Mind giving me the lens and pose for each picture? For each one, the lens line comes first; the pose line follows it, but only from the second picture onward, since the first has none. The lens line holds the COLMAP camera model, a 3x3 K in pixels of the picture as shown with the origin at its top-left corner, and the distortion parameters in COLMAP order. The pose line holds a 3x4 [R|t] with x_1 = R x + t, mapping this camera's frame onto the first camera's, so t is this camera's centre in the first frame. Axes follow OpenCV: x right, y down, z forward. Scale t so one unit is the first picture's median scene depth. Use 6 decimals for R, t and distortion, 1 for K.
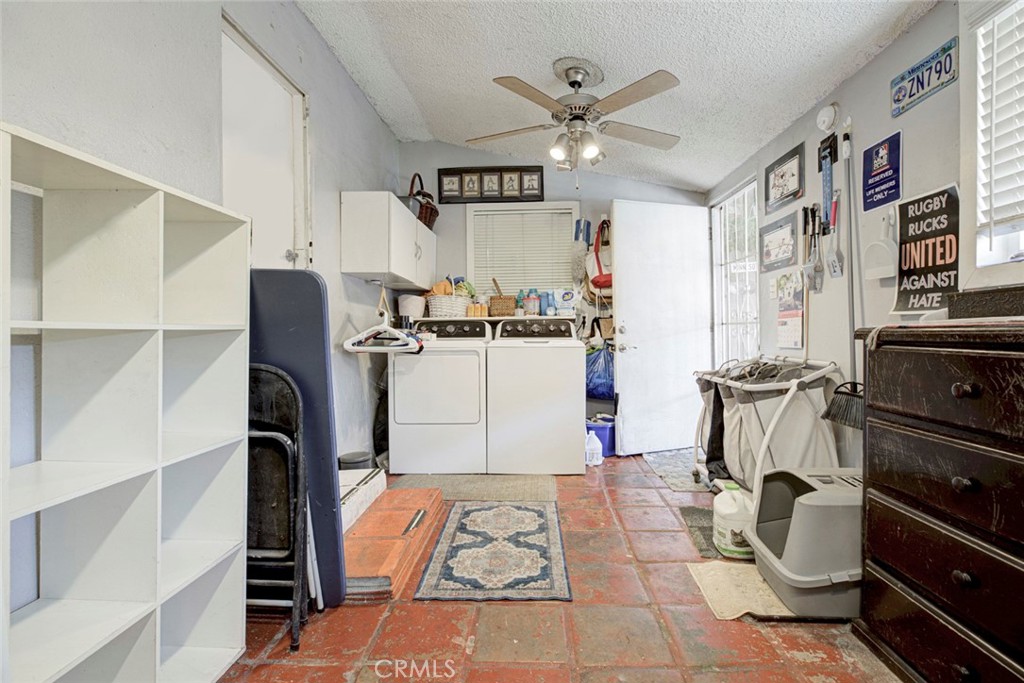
lens RADIAL K [[461.0, 0, 513.1], [0, 461.0, 334.9], [0, 0, 1]] dist [-0.004653, 0.000078]
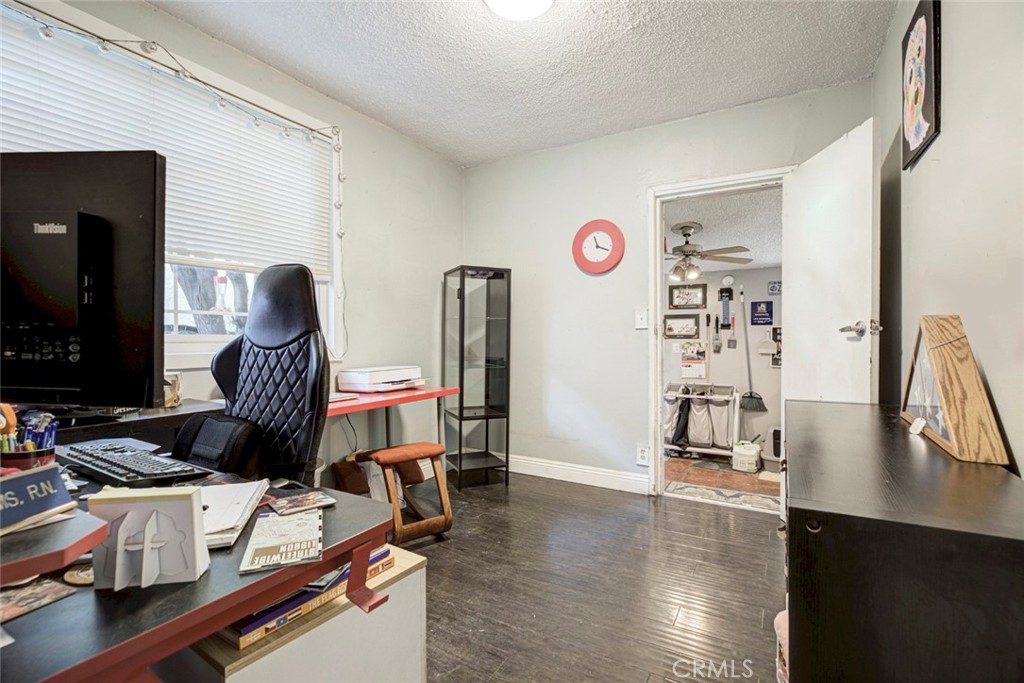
lens RADIAL K [[461.0, 0, 511.1], [0, 461.0, 341.4], [0, 0, 1]] dist [-0.004653, 0.000078]
pose [[0.478167, 0.005529, 0.878252, -1.895264], [0.000828, 0.999977, -0.006746, -0.144381], [-0.878269, 0.003953, 0.478151, 0.843645]]
